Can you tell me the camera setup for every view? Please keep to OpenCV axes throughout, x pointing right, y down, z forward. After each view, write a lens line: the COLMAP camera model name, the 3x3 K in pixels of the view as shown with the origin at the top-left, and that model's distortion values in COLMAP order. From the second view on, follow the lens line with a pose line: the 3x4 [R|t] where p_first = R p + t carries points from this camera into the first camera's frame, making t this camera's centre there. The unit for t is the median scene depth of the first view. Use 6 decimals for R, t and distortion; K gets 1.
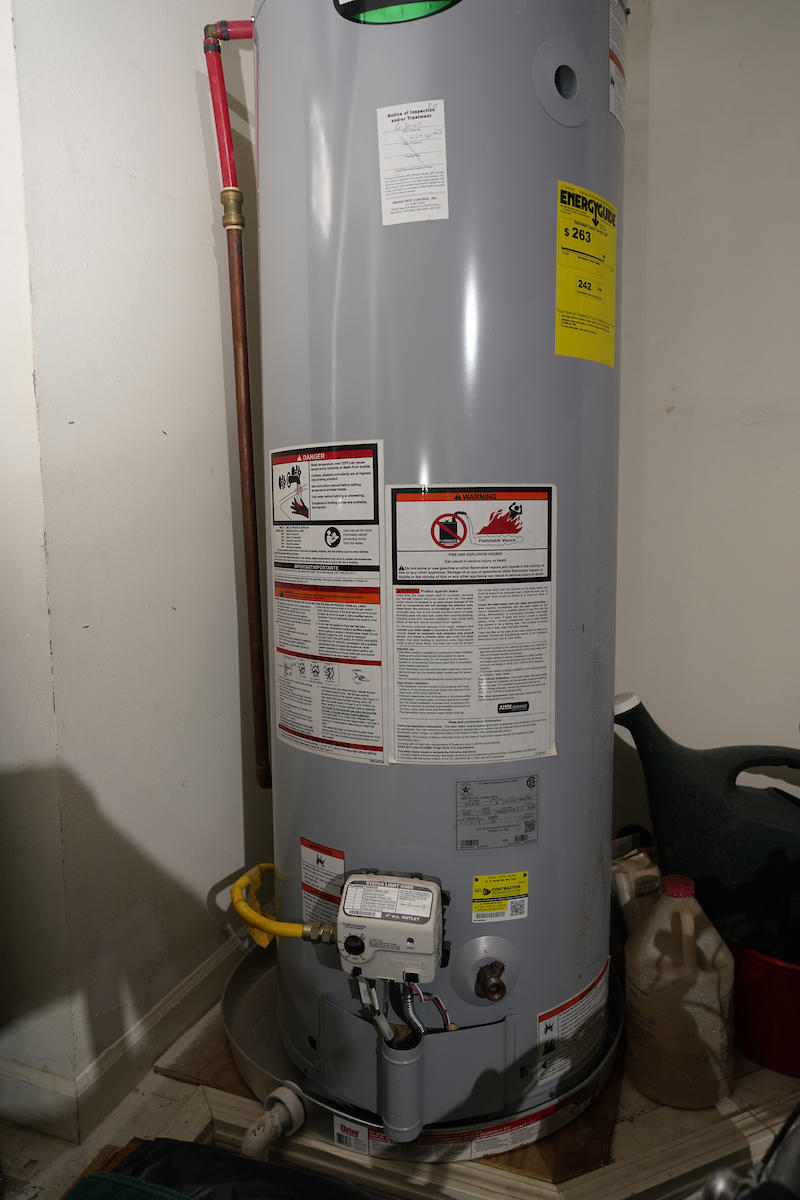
lens RADIAL K [[813.6, 0, 401.2], [0, 813.6, 603.4], [0, 0, 1]] dist [-0.002137, 0.002275]
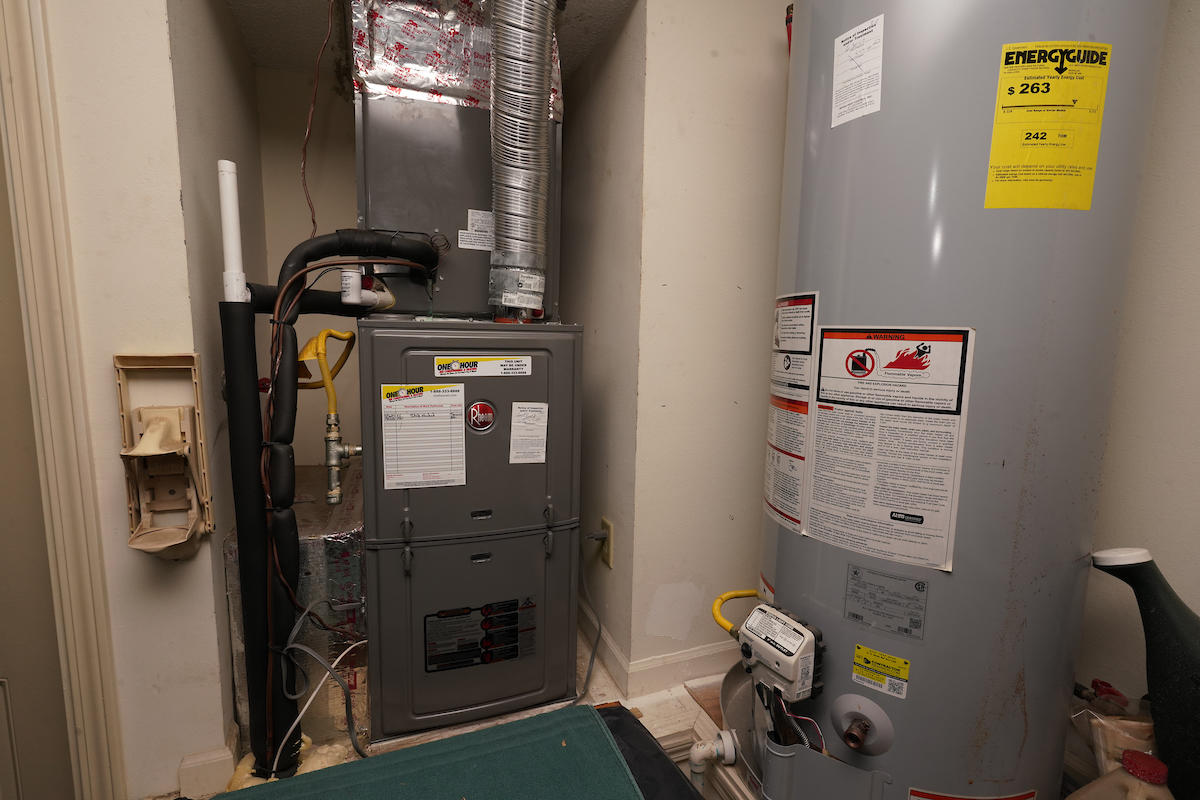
lens RADIAL K [[567.3, 0, 602.0], [0, 567.3, 401.2], [0, 0, 1]] dist [-0.008839, 0.005293]
pose [[0.670895, 0.116322, -0.732372, 0.423967], [-0.109644, 0.992325, 0.057170, -0.037163], [0.733402, 0.041945, 0.678500, 0.121797]]
